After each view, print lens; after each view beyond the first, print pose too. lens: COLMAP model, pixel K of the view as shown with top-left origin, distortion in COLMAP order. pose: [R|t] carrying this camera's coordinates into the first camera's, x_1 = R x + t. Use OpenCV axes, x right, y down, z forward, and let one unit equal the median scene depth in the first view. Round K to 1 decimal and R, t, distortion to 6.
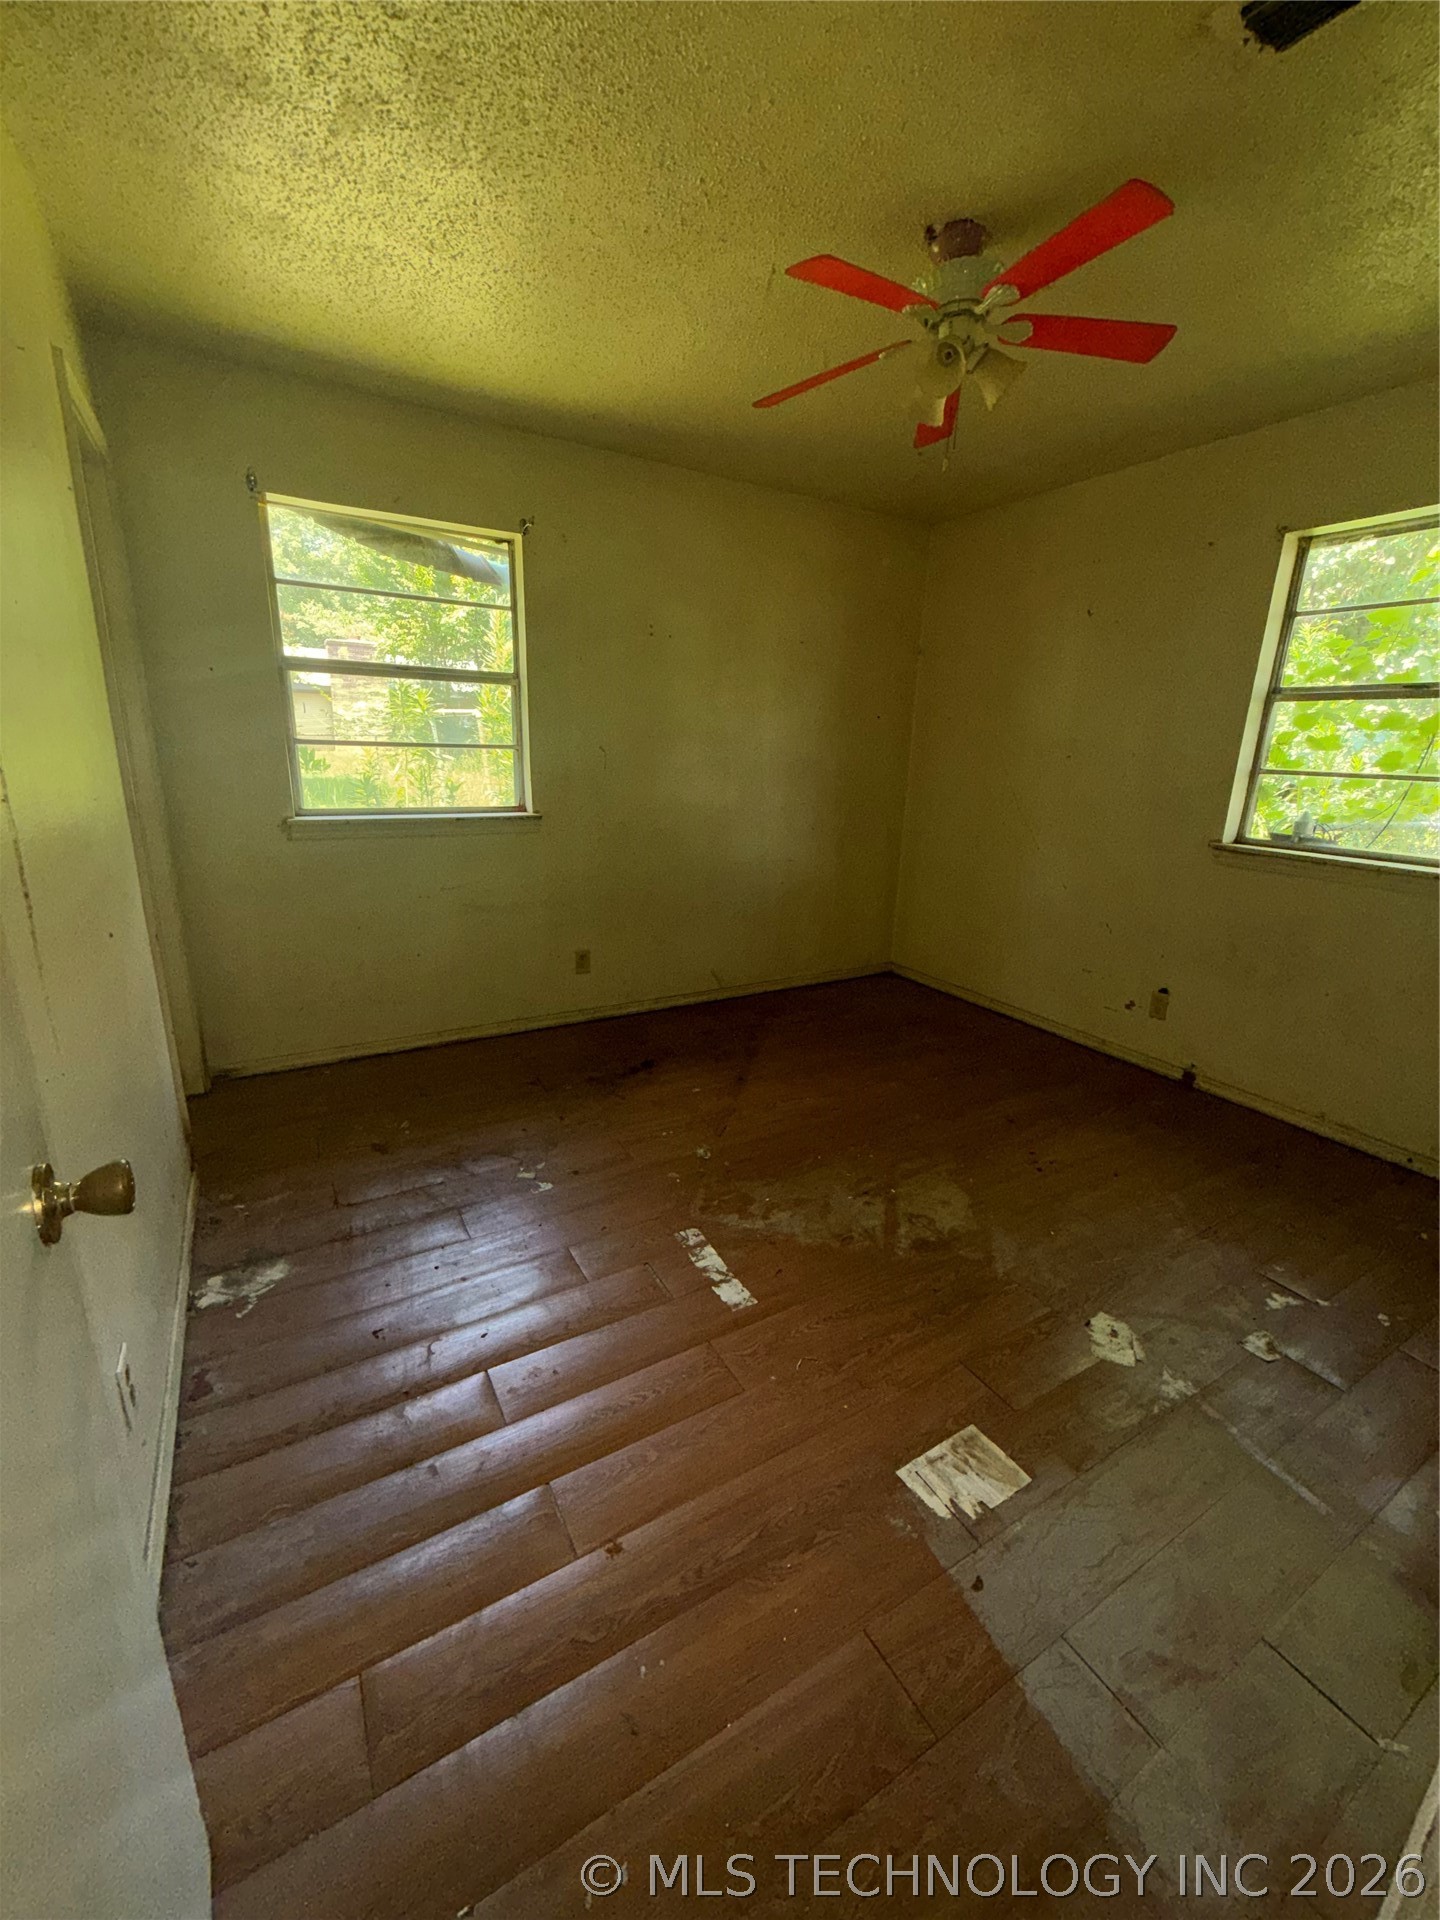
lens RADIAL K [[764.2, 0, 715.0], [0, 764.2, 956.5], [0, 0, 1]] dist [0.000818, -0.000282]
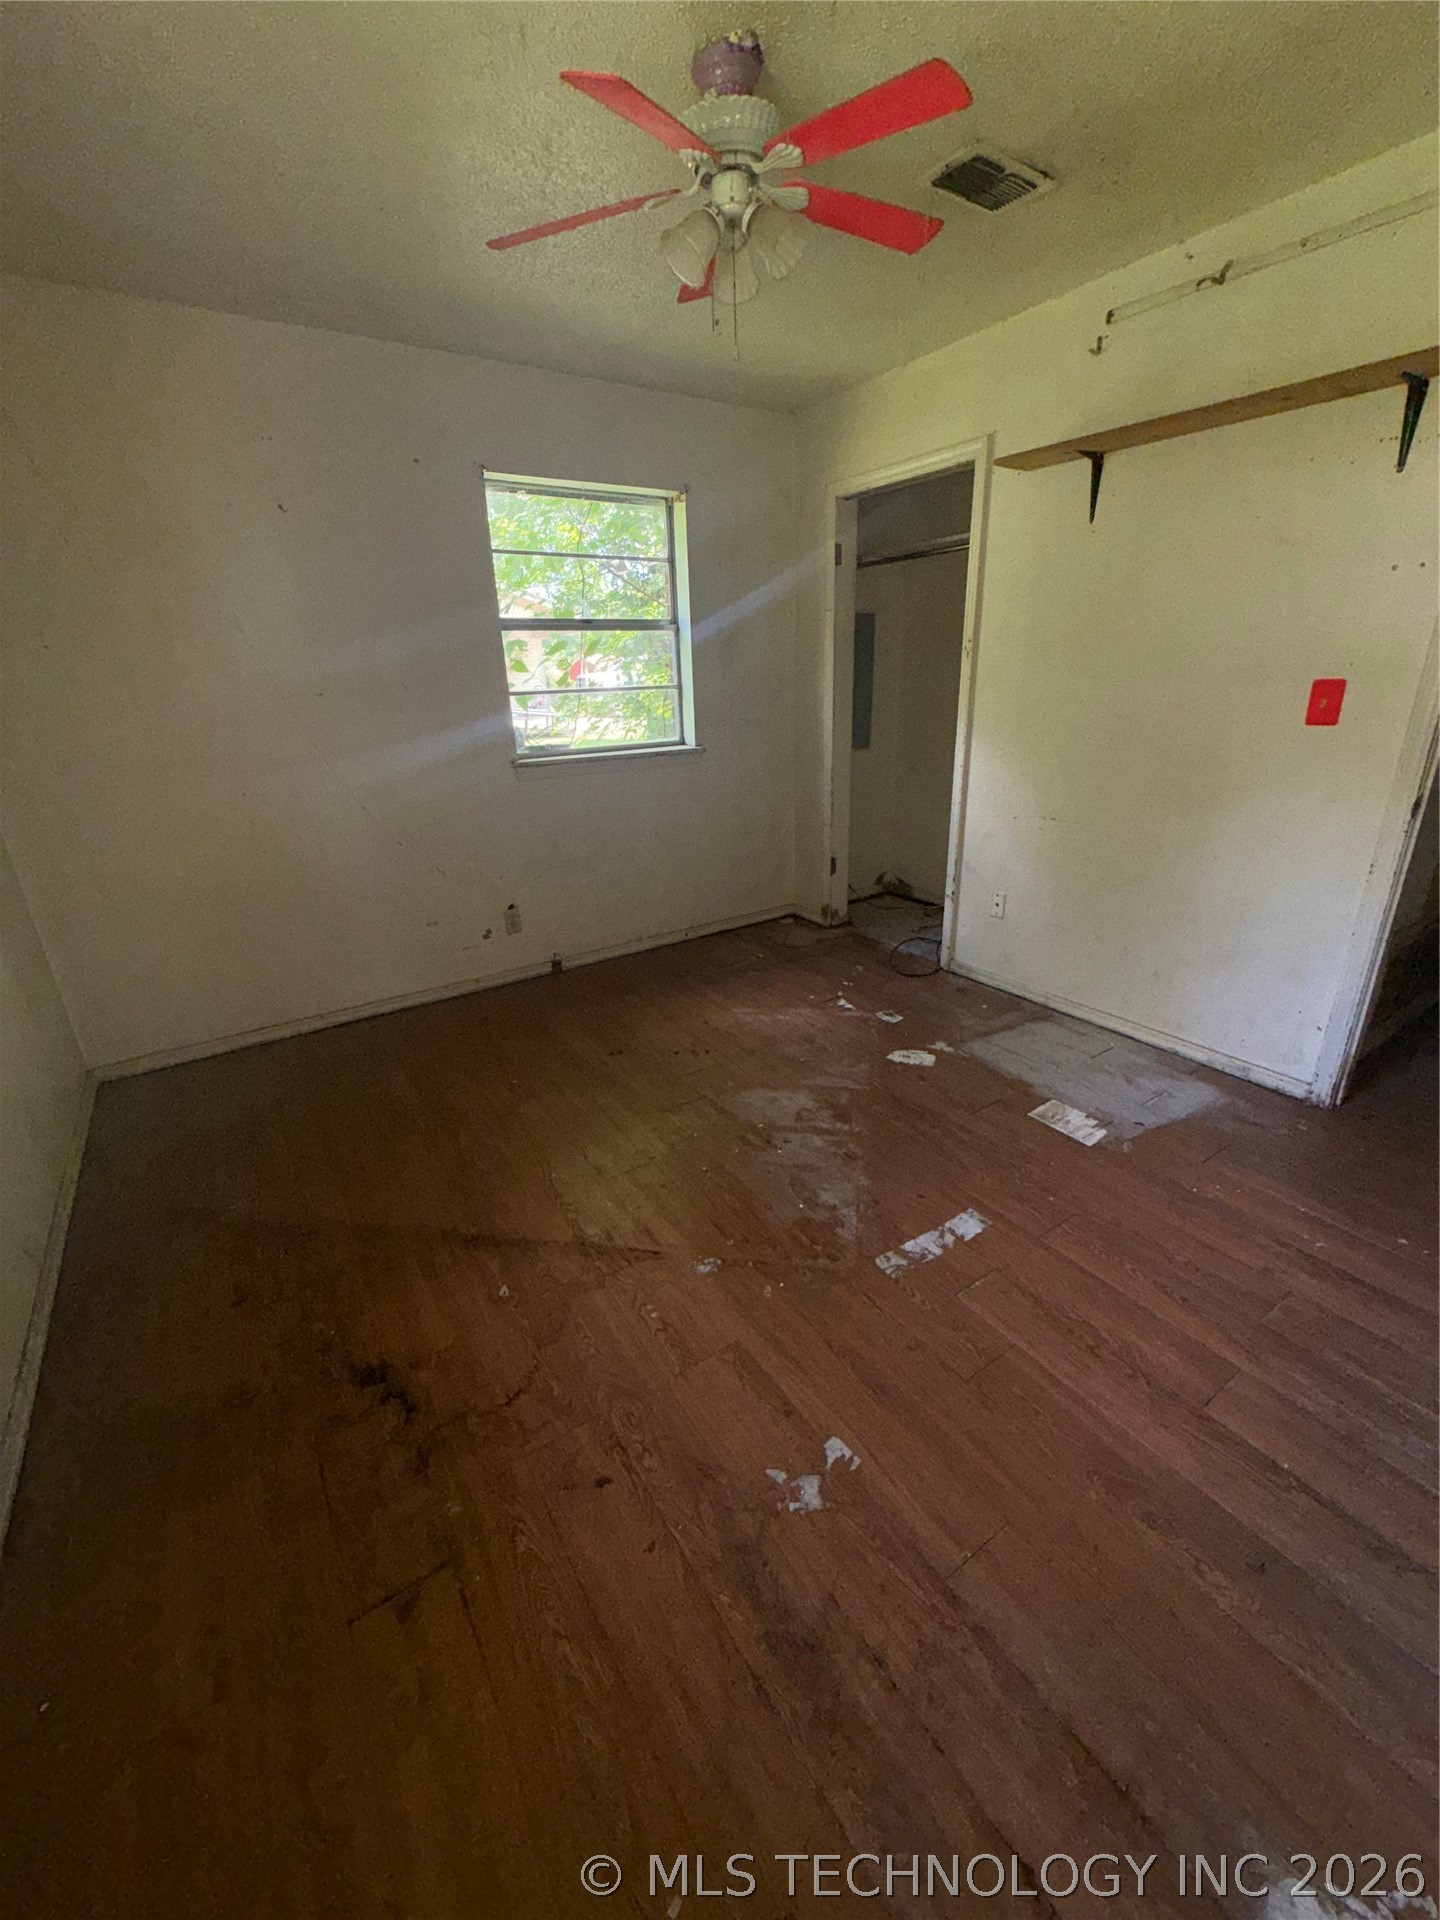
lens RADIAL K [[764.2, 0, 719.5], [0, 764.2, 958.4], [0, 0, 1]] dist [0.000818, -0.000282]
pose [[-0.060503, -0.378288, 0.923709, -0.647025], [0.297971, 0.876364, 0.378416, -0.302316], [-0.952656, 0.298133, 0.059696, 0.969828]]
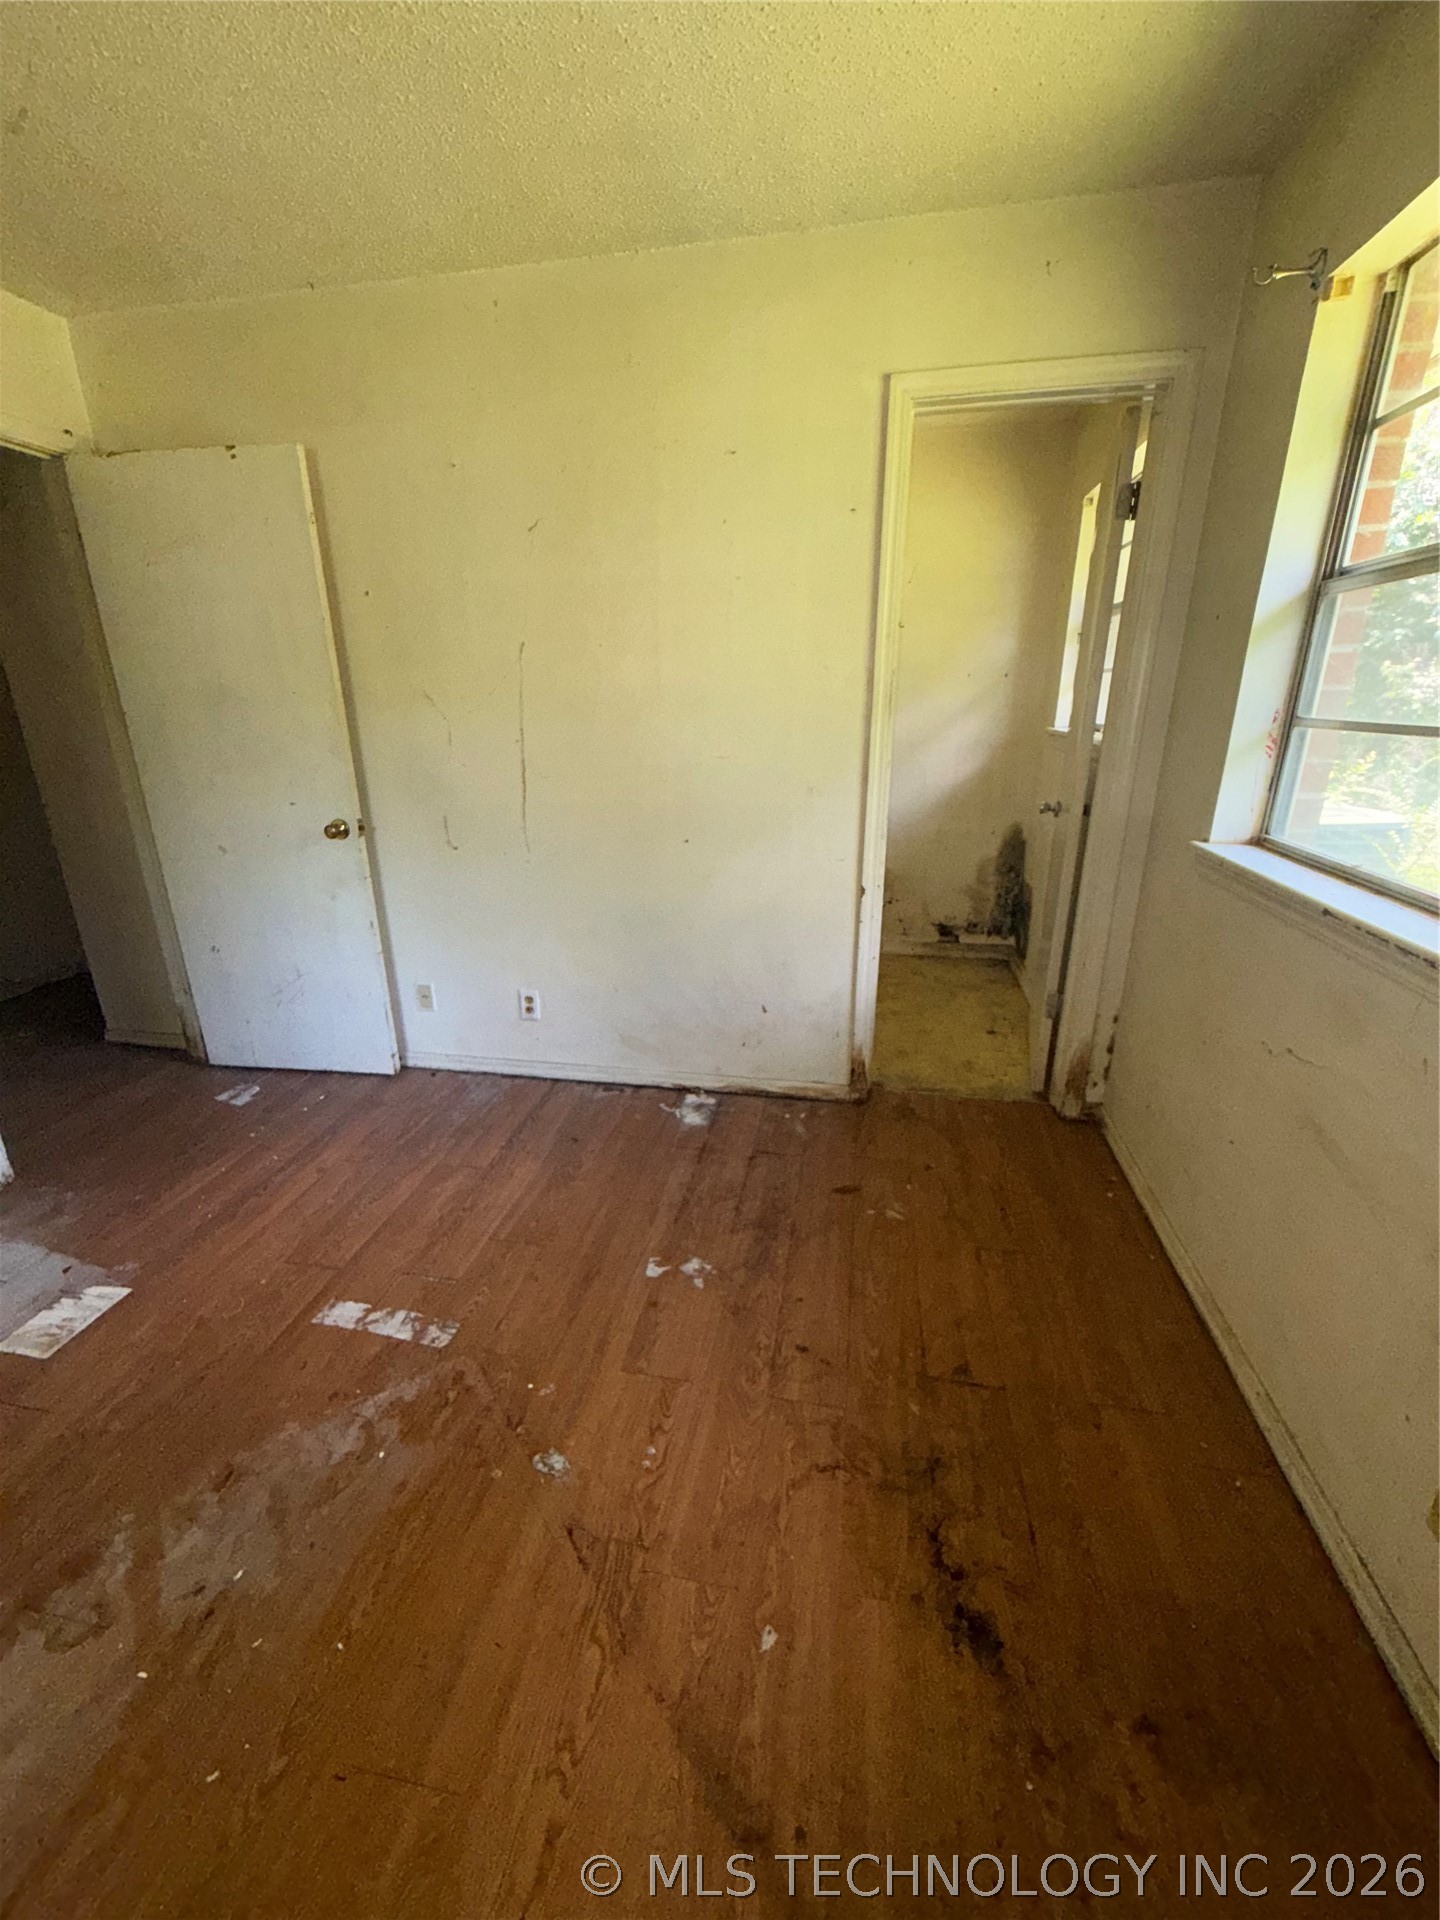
lens RADIAL K [[764.2, 0, 718.9], [0, 764.2, 960.0], [0, 0, 1]] dist [0.000818, -0.000282]
pose [[-0.653723, 0.226222, -0.722129, 0.253527], [-0.209997, 0.862559, 0.460319, -0.384821], [0.727013, 0.452566, -0.516369, 1.366597]]
